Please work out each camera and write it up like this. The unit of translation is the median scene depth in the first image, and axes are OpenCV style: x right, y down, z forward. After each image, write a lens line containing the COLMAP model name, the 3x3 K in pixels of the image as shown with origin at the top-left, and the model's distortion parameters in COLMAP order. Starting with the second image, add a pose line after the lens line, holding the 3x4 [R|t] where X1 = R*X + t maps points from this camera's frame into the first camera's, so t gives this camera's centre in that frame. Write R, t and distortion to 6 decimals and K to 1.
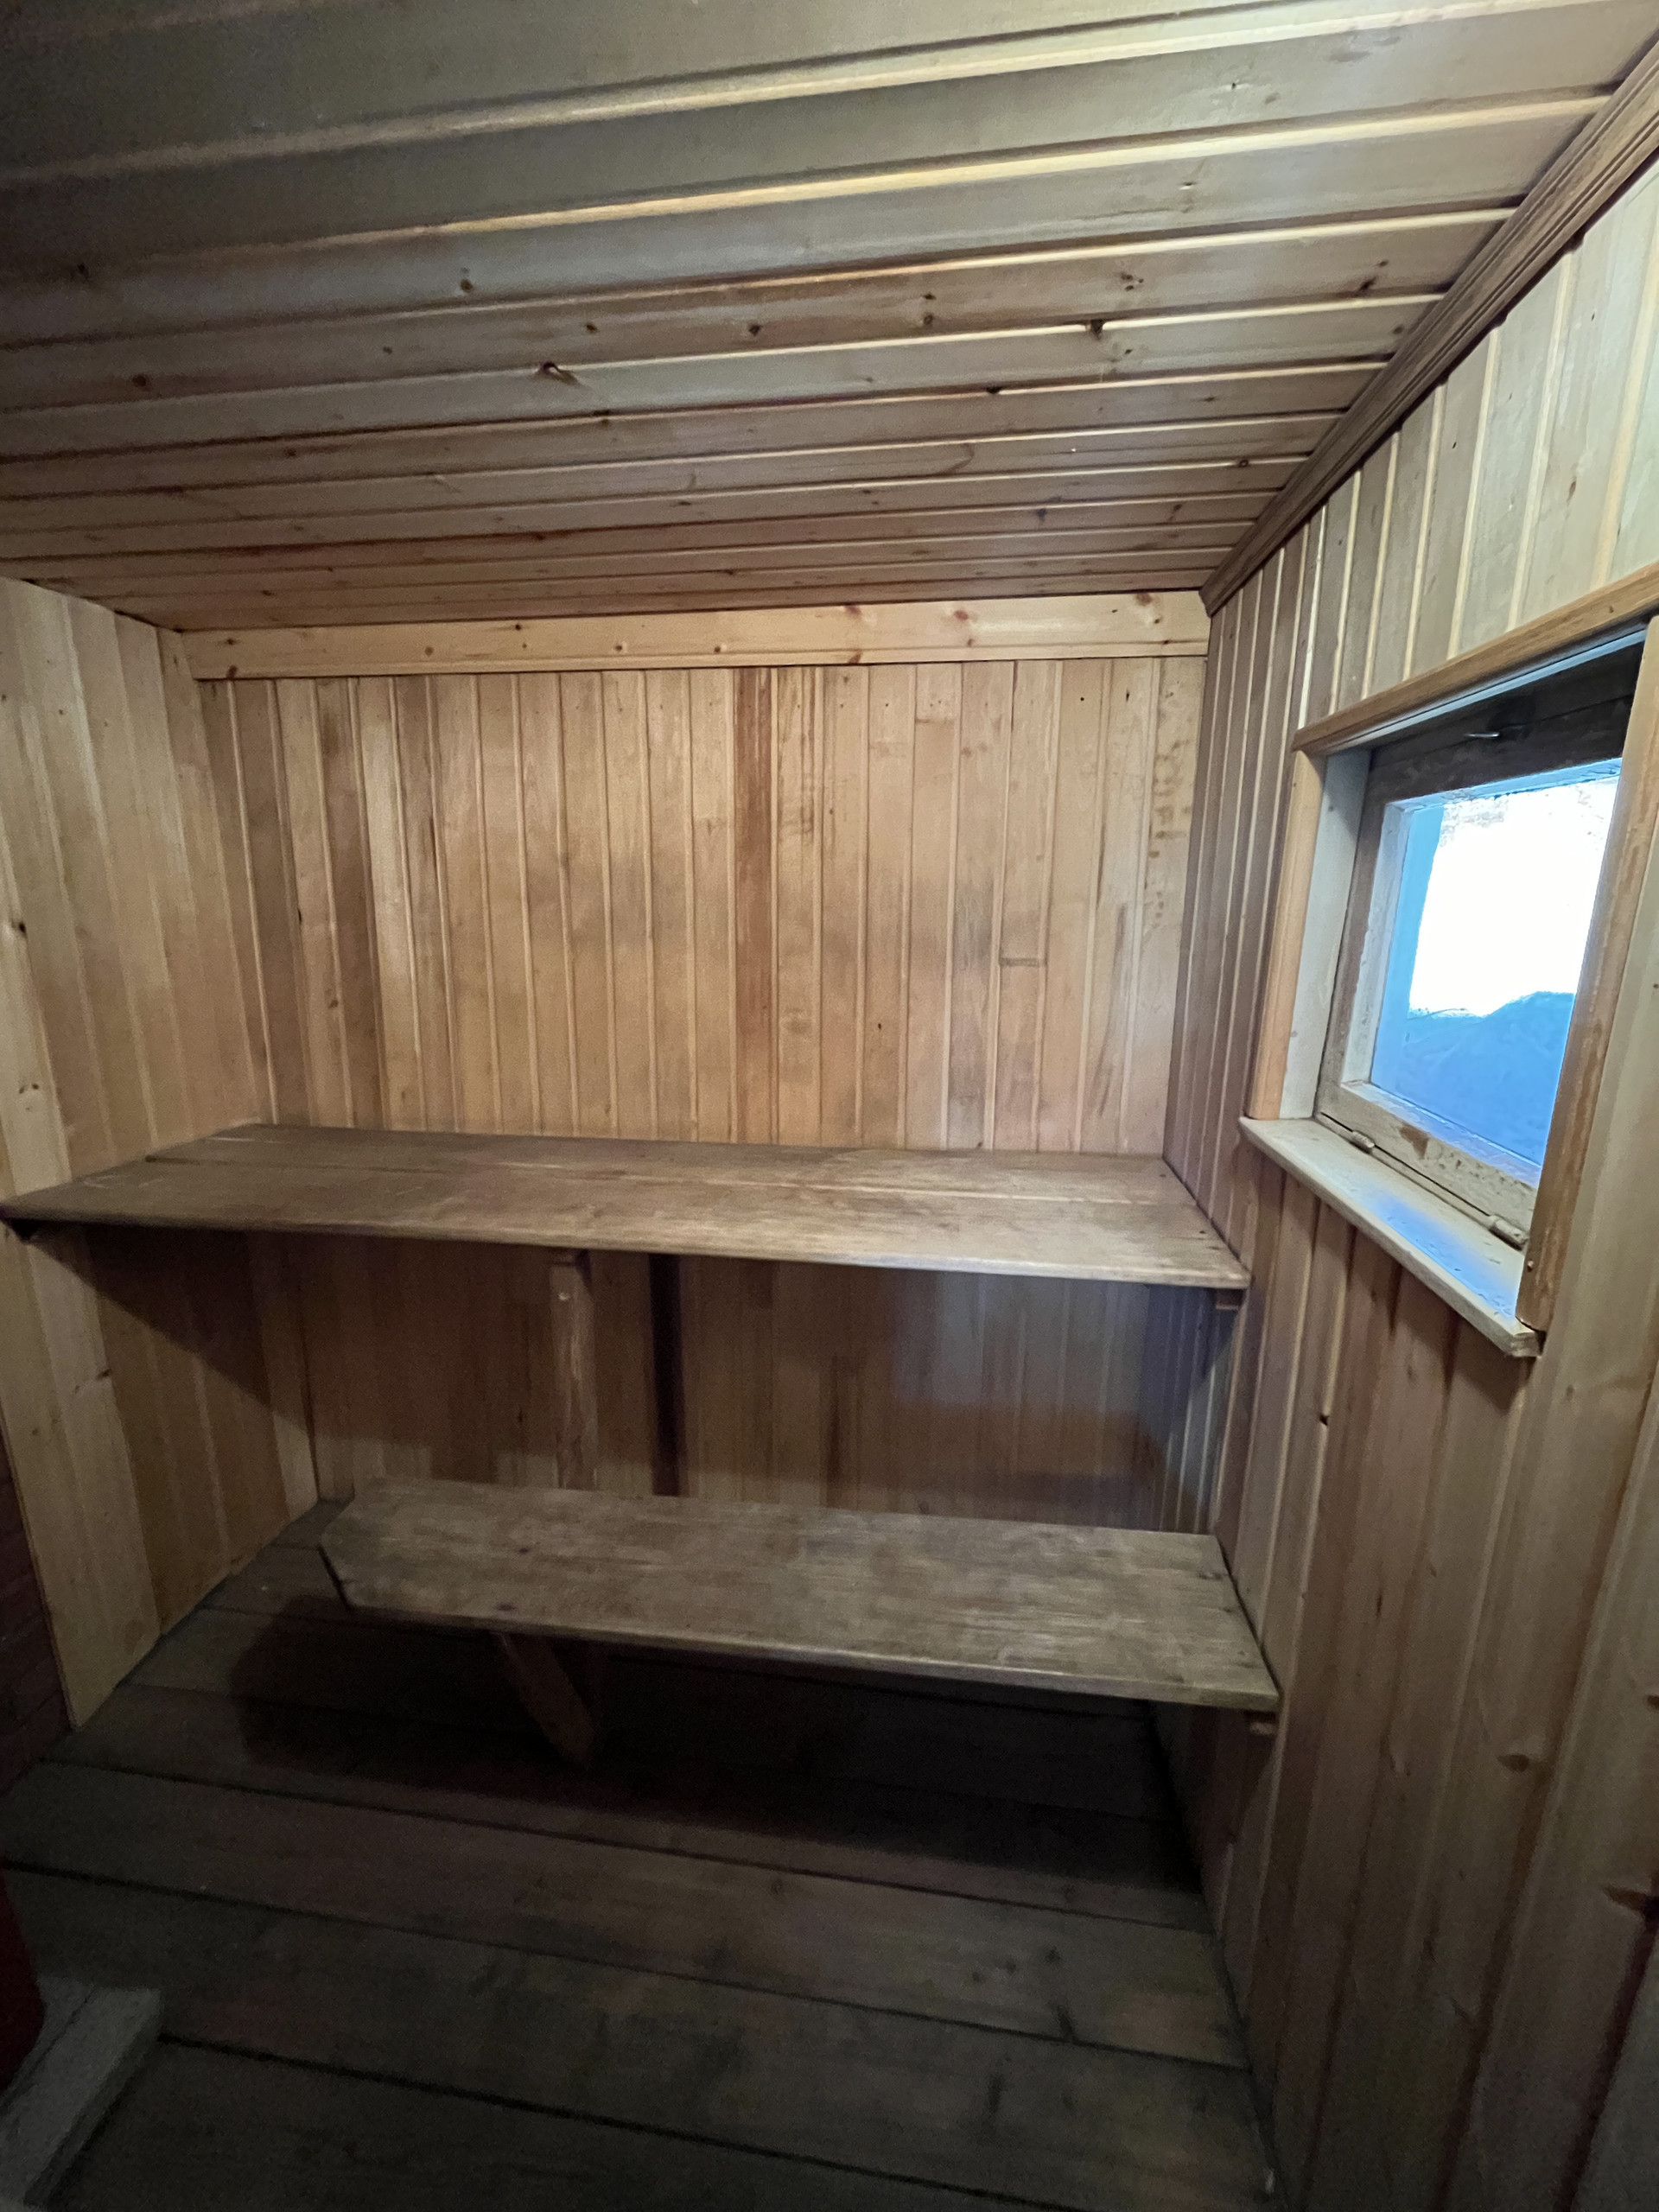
lens RADIAL K [[892.8, 0, 827.2], [0, 892.8, 1091.8], [0, 0, 1]] dist [-0.002894, -0.000531]
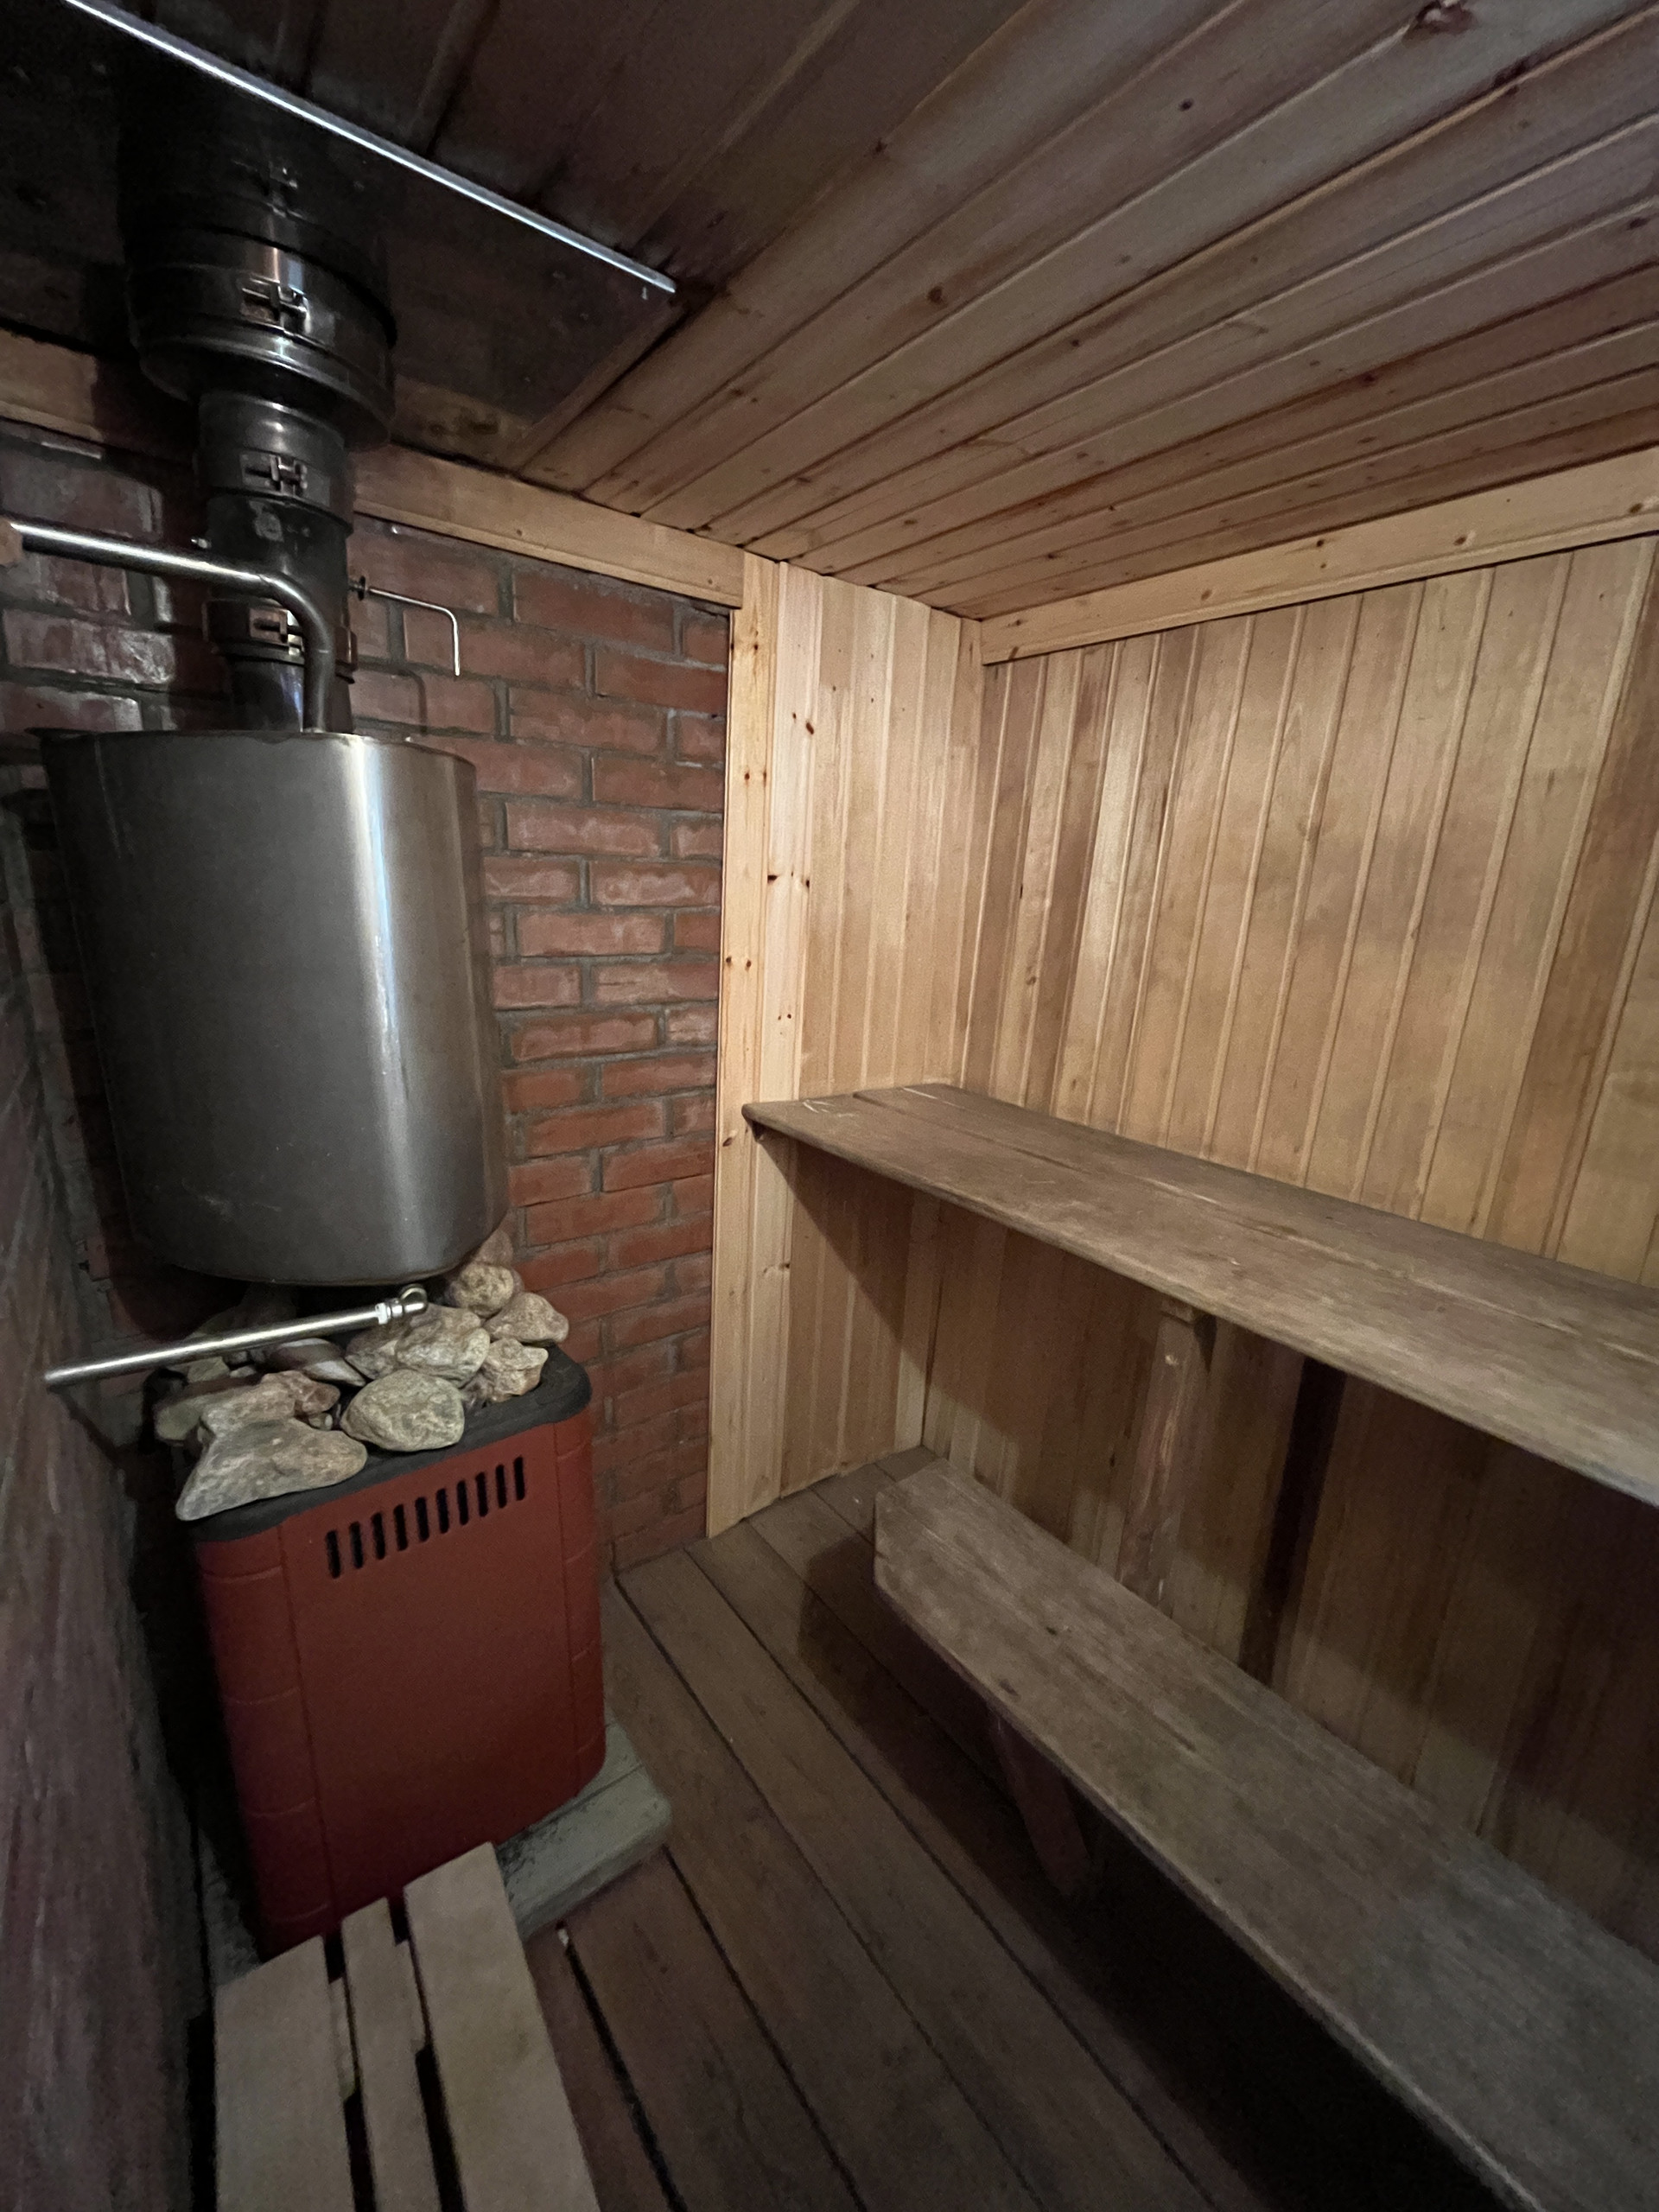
lens RADIAL K [[892.8, 0, 832.8], [0, 892.8, 1101.3], [0, 0, 1]] dist [-0.002894, -0.000531]
pose [[0.708565, 0.199231, -0.676936, -0.011006], [-0.203164, 0.976293, 0.074679, 0.003742], [0.675766, 0.084615, 0.732244, 0.147071]]
